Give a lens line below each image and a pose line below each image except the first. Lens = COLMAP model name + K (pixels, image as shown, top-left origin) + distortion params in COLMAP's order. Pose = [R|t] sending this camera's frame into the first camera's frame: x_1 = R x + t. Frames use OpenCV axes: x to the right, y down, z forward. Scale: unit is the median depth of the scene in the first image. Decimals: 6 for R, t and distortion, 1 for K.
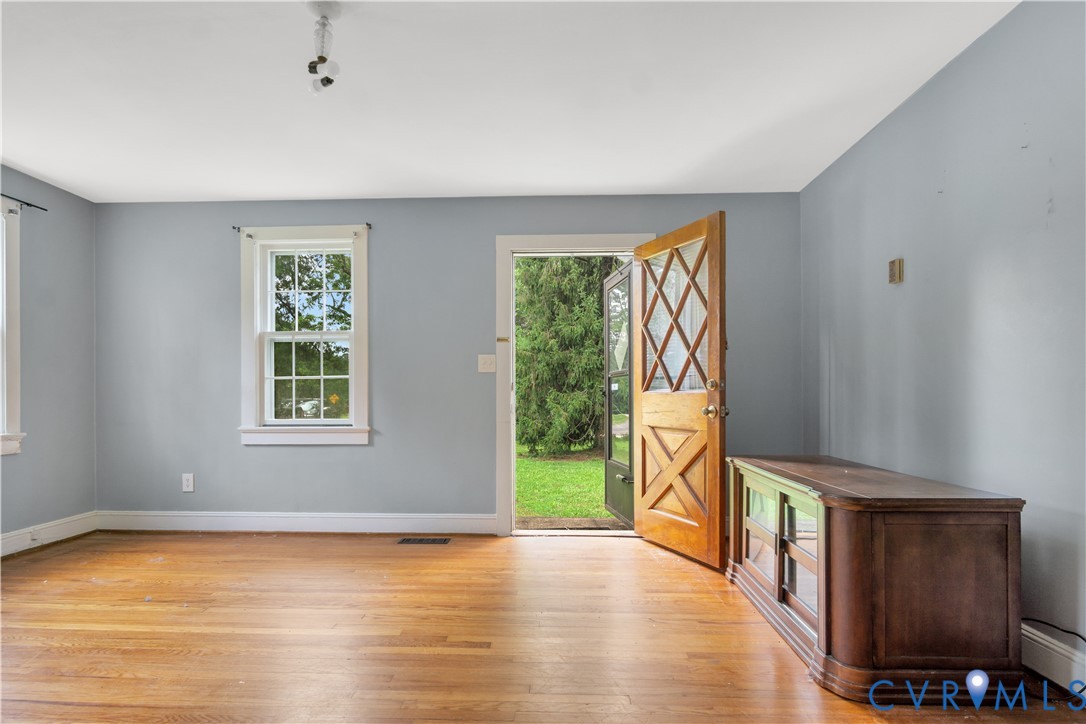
lens RADIAL K [[602.8, 0, 534.7], [0, 602.8, 393.3], [0, 0, 1]] dist [0.000912, 0.000308]
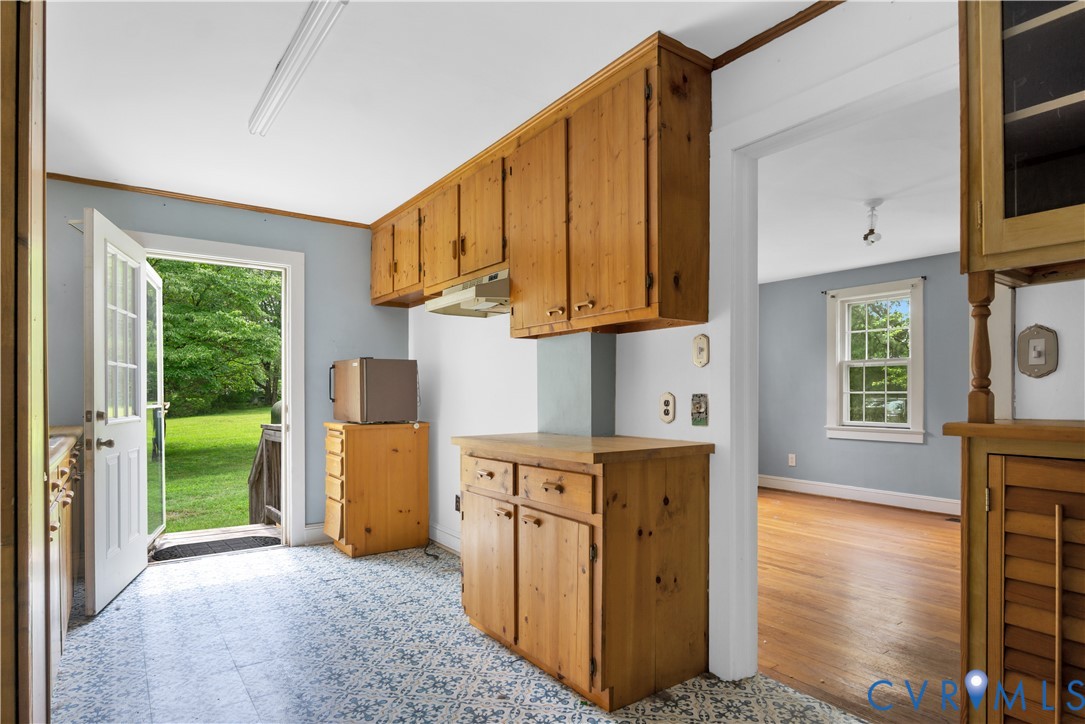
lens RADIAL K [[595.4, 0, 541.4], [0, 595.4, 395.0], [0, 0, 1]] dist [-0.000134, 0.000356]
pose [[0.622276, 0.007051, -0.782766, 0.226662], [-0.002440, 0.999972, 0.007068, -0.028825], [0.782794, -0.002488, 0.622276, -0.468941]]
